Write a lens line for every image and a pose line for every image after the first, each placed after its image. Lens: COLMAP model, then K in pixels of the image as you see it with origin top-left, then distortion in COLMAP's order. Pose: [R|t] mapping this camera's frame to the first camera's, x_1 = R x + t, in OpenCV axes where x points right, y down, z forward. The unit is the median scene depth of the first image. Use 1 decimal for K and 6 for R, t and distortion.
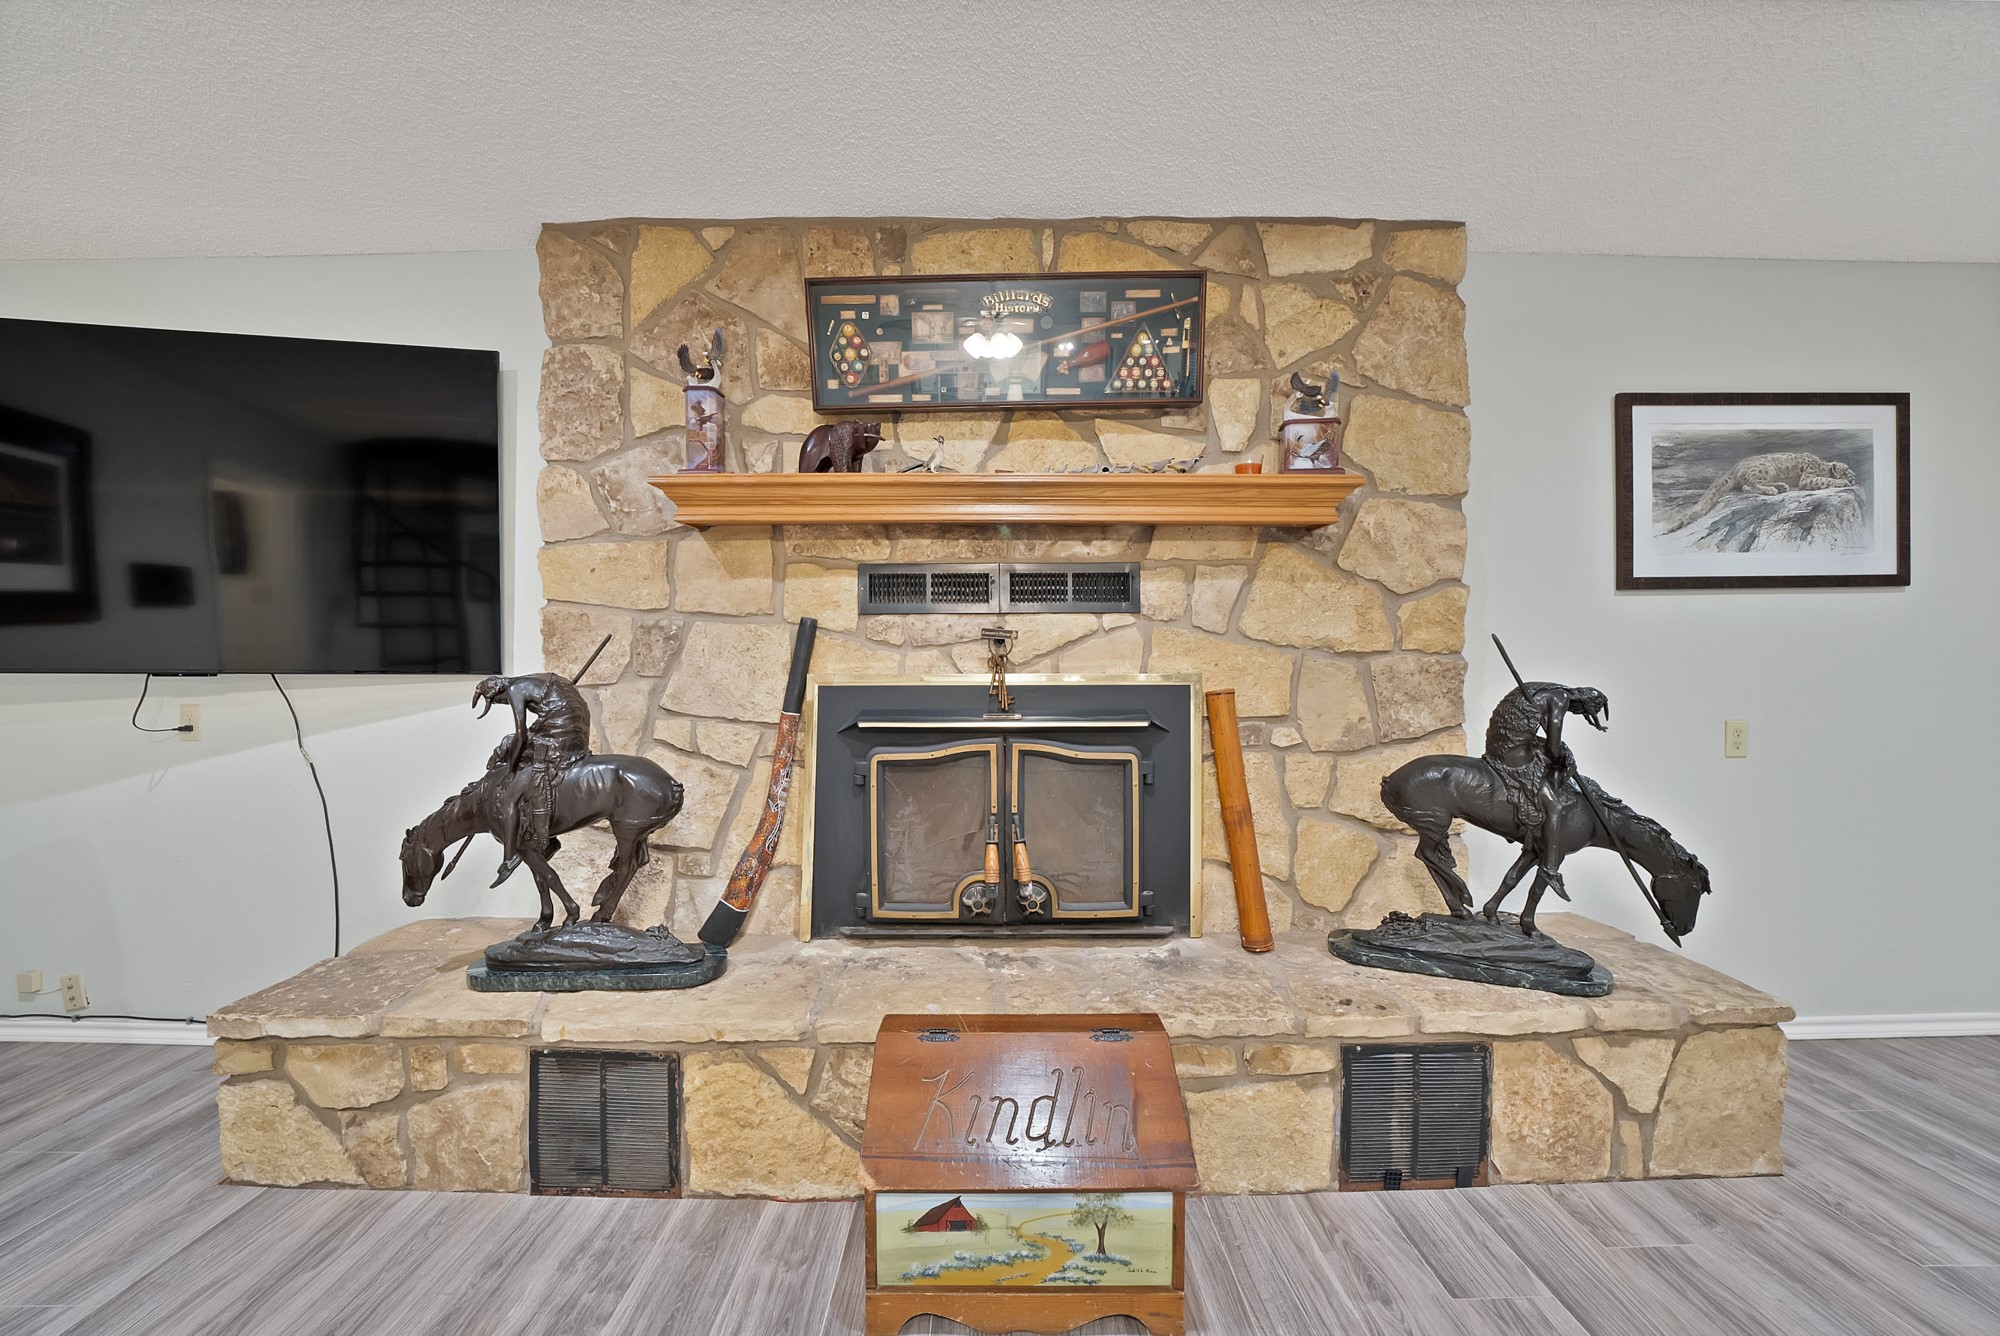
lens RADIAL K [[721.8, 0, 971.1], [0, 721.8, 666.8], [0, 0, 1]] dist [-0.024288, 0.002231]
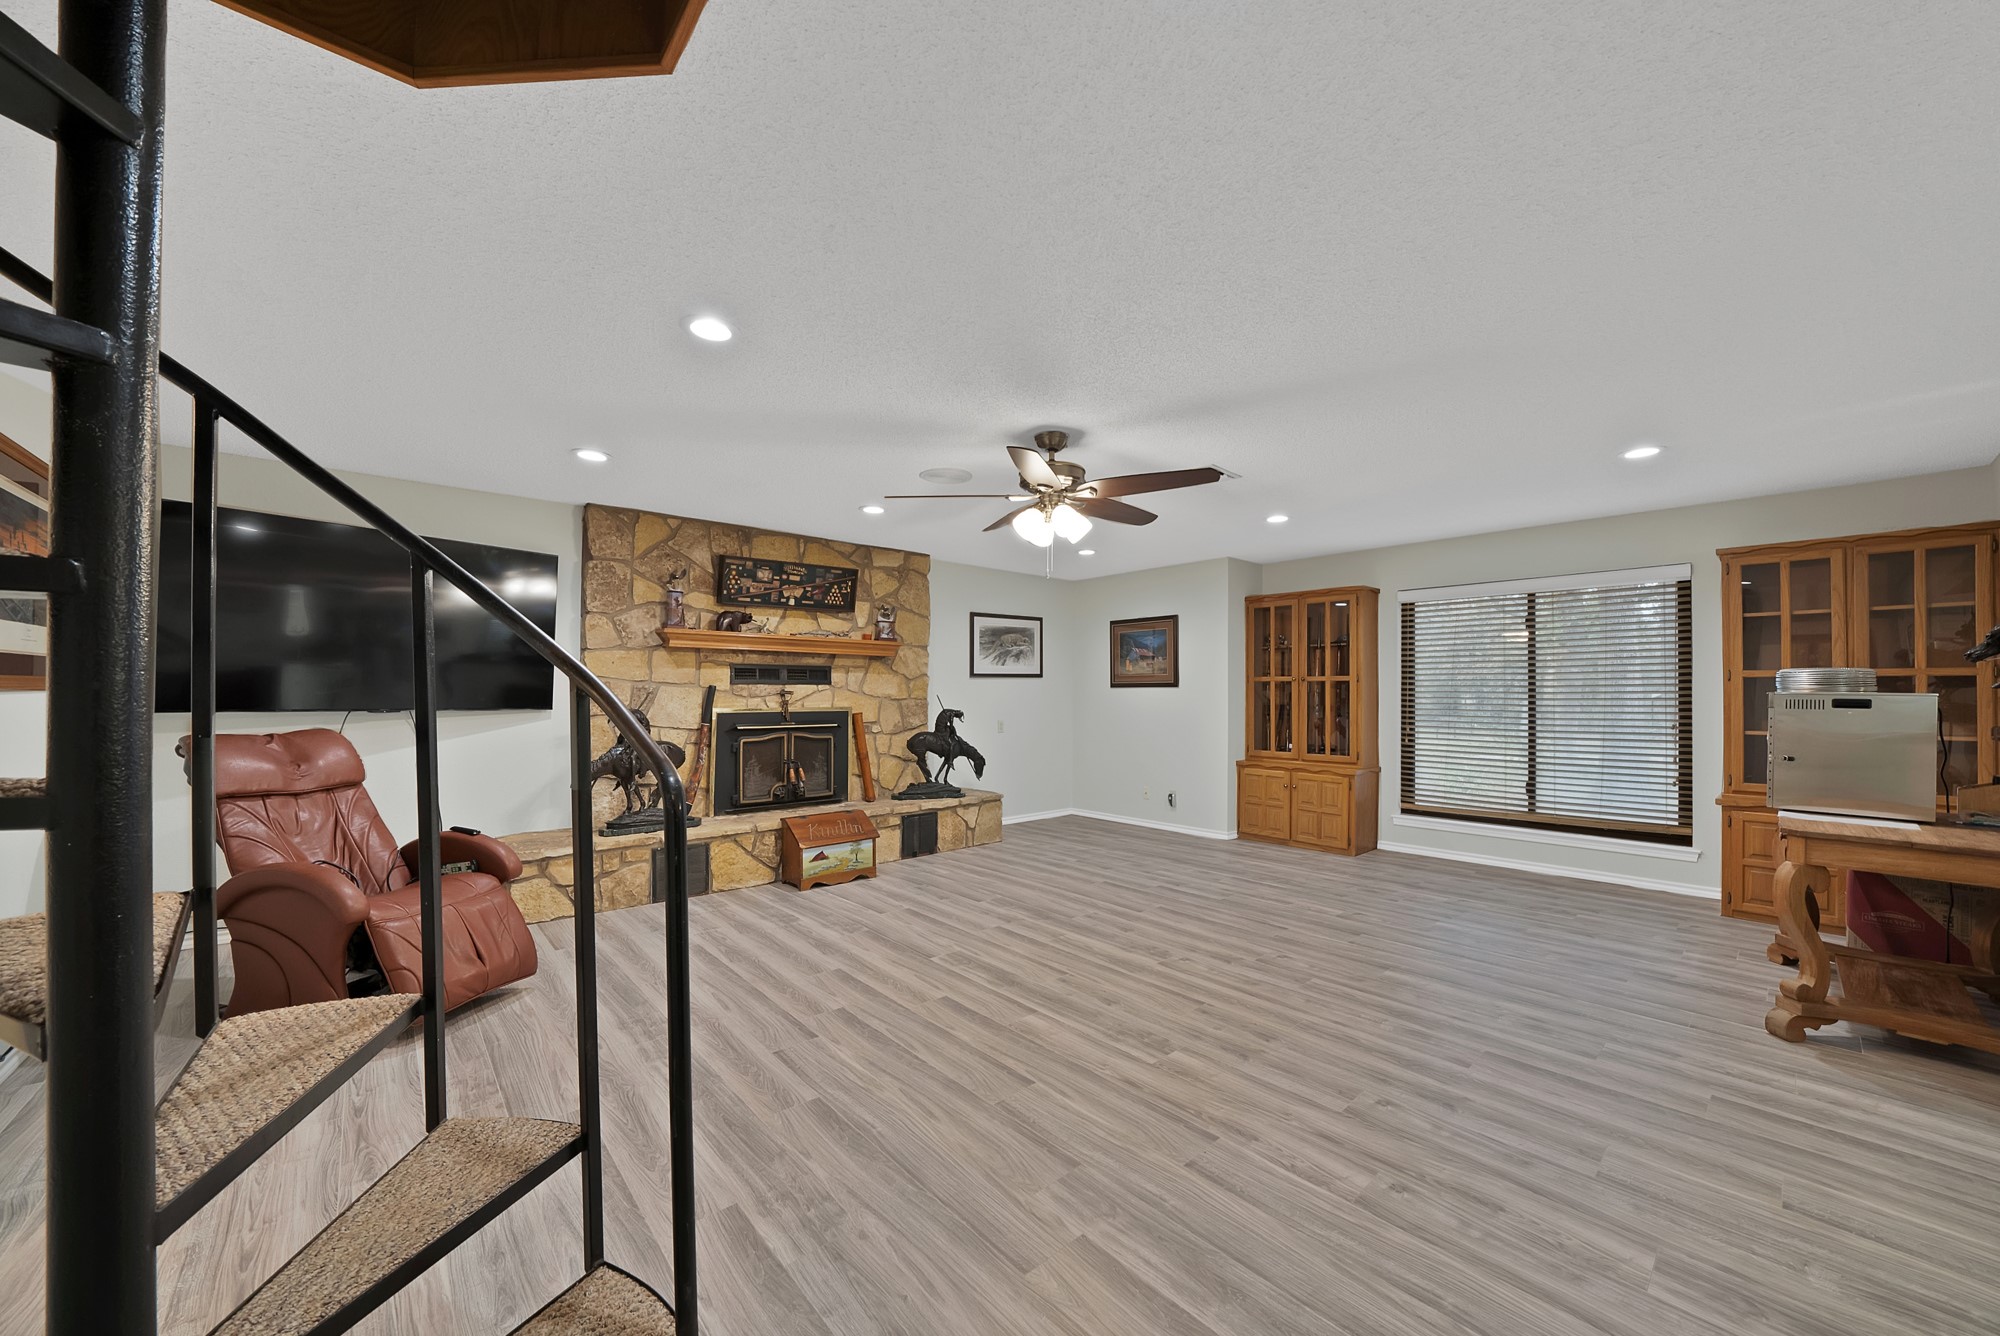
lens RADIAL K [[721.8, 0, 990.4], [0, 721.8, 694.0], [0, 0, 1]] dist [-0.024288, 0.002231]
pose [[0.748511, 0.002574, 0.663118, -1.140068], [-0.001736, 0.999997, -0.001922, -0.035696], [-0.663121, 0.000287, 0.748512, -1.462607]]
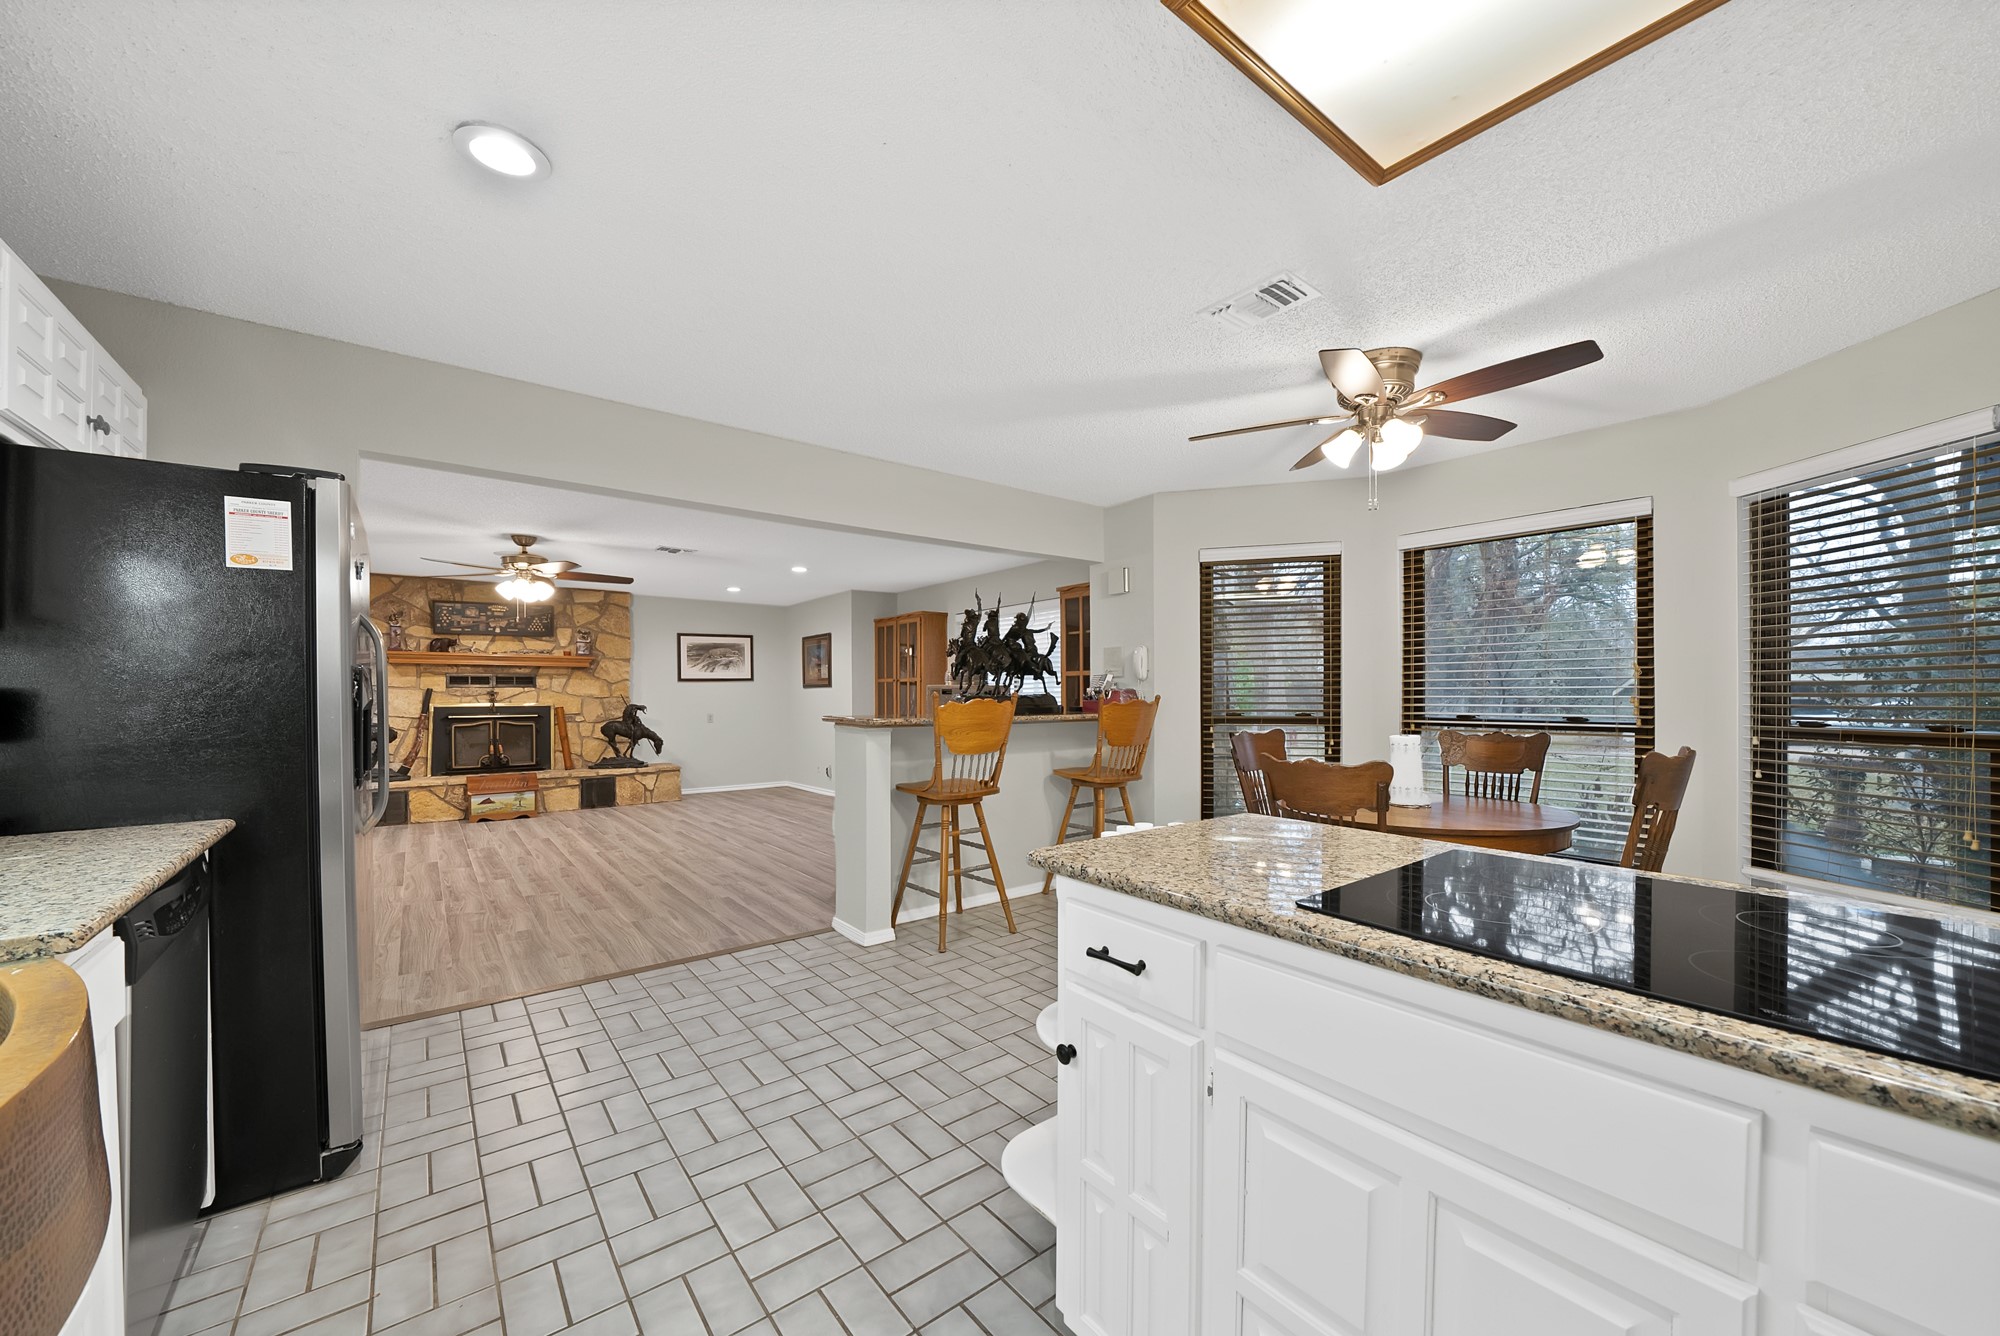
lens RADIAL K [[721.8, 0, 1005.4], [0, 721.8, 701.7], [0, 0, 1]] dist [-0.024288, 0.002231]
pose [[0.768682, -0.006679, 0.639596, -0.288692], [0.005469, 0.999978, 0.003870, 0.000439], [-0.639607, 0.000523, 0.768702, -3.612307]]
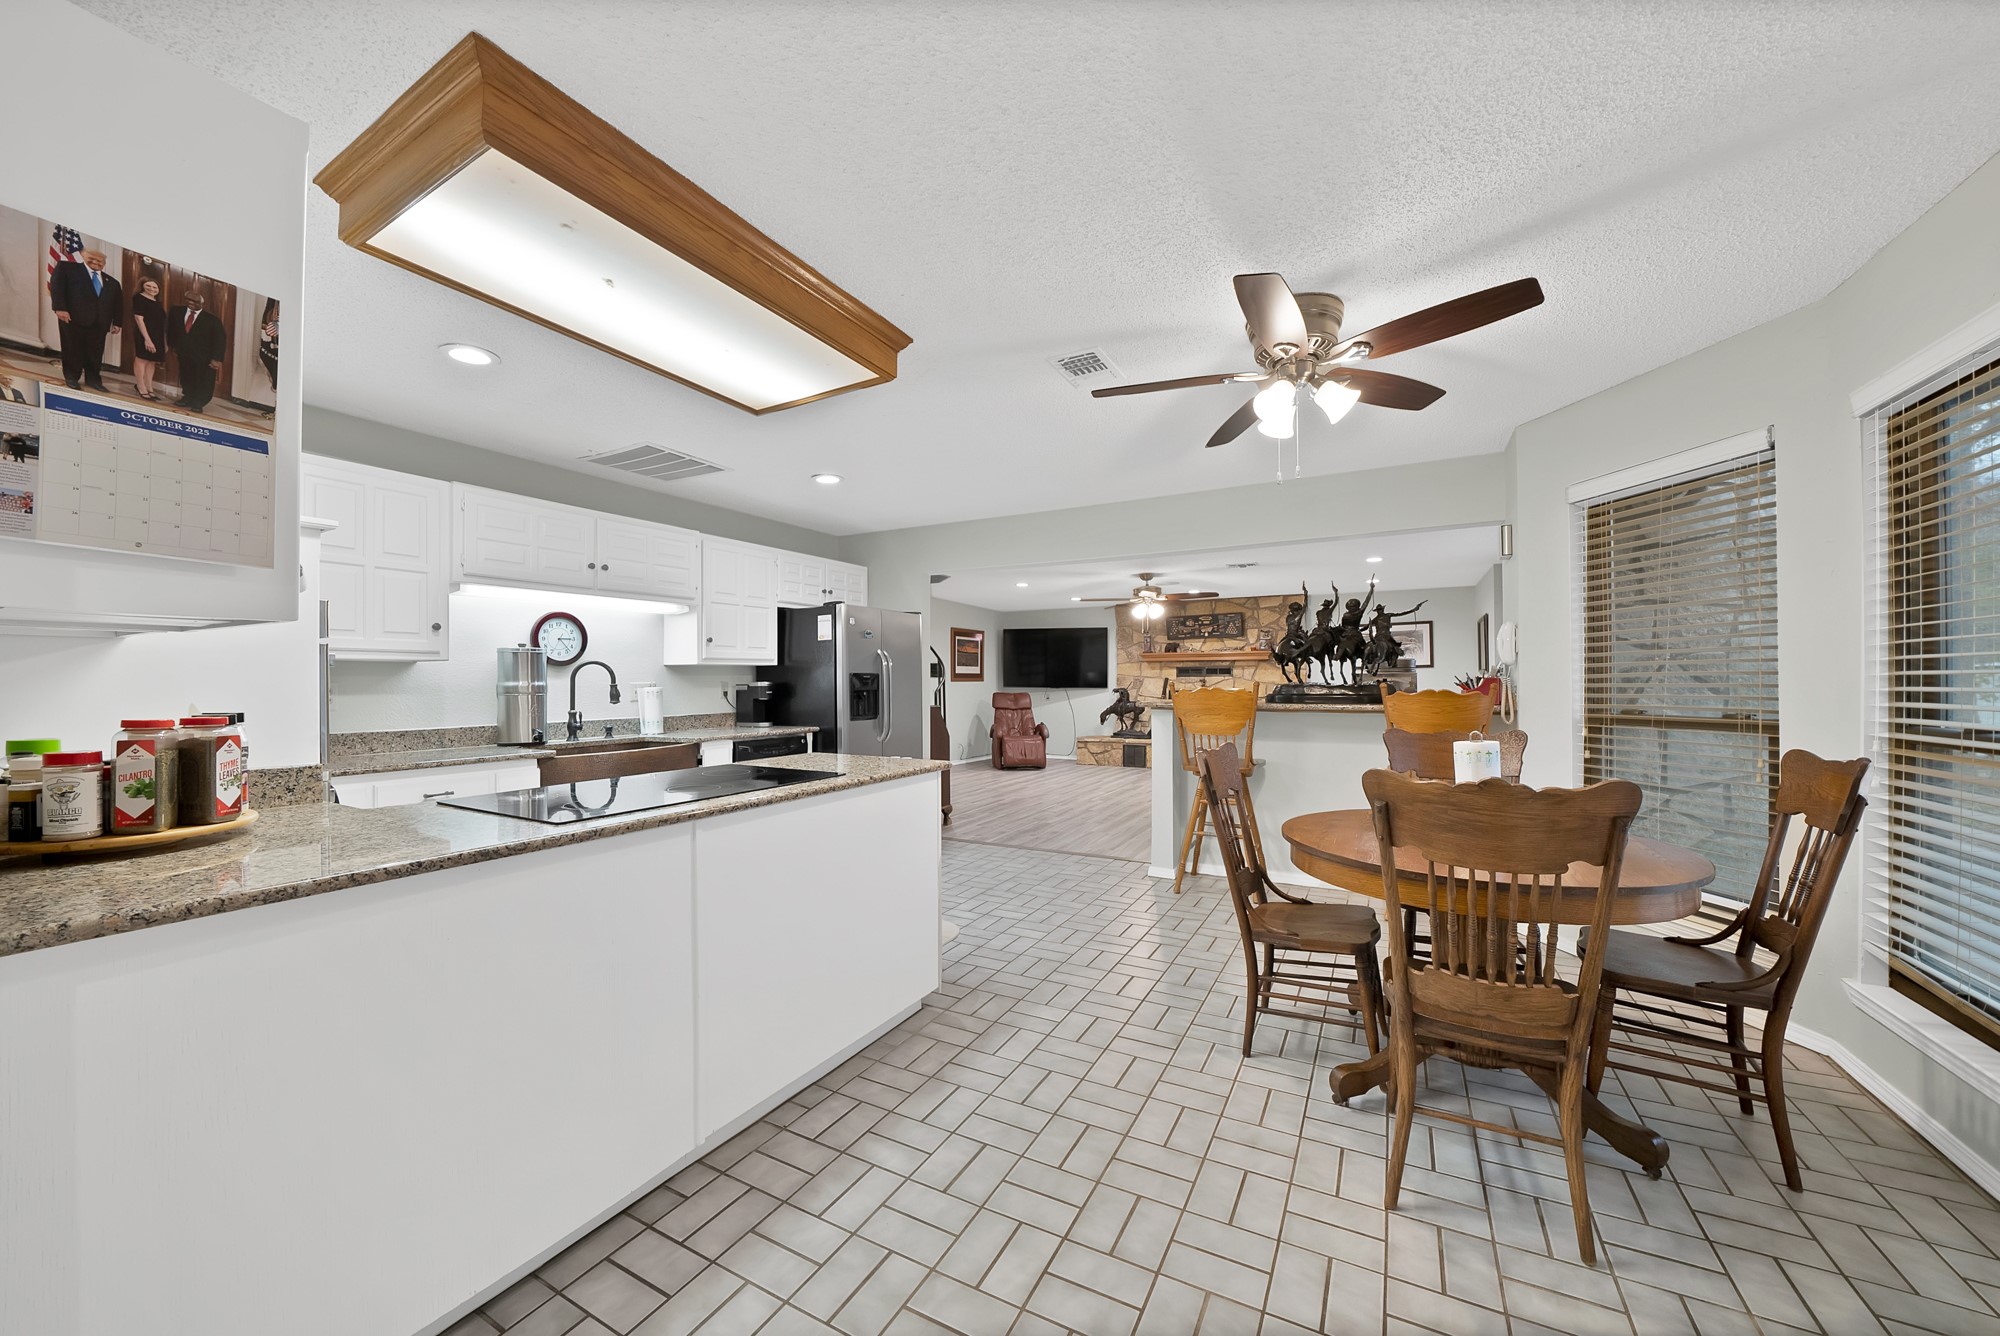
lens RADIAL K [[721.8, 0, 992.1], [0, 721.8, 678.4], [0, 0, 1]] dist [-0.024288, 0.002231]
pose [[0.885601, -0.002525, -0.464440, 1.091472], [-0.002995, 0.999933, -0.011147, -0.000146], [0.464437, 0.011263, 0.885535, -4.262763]]
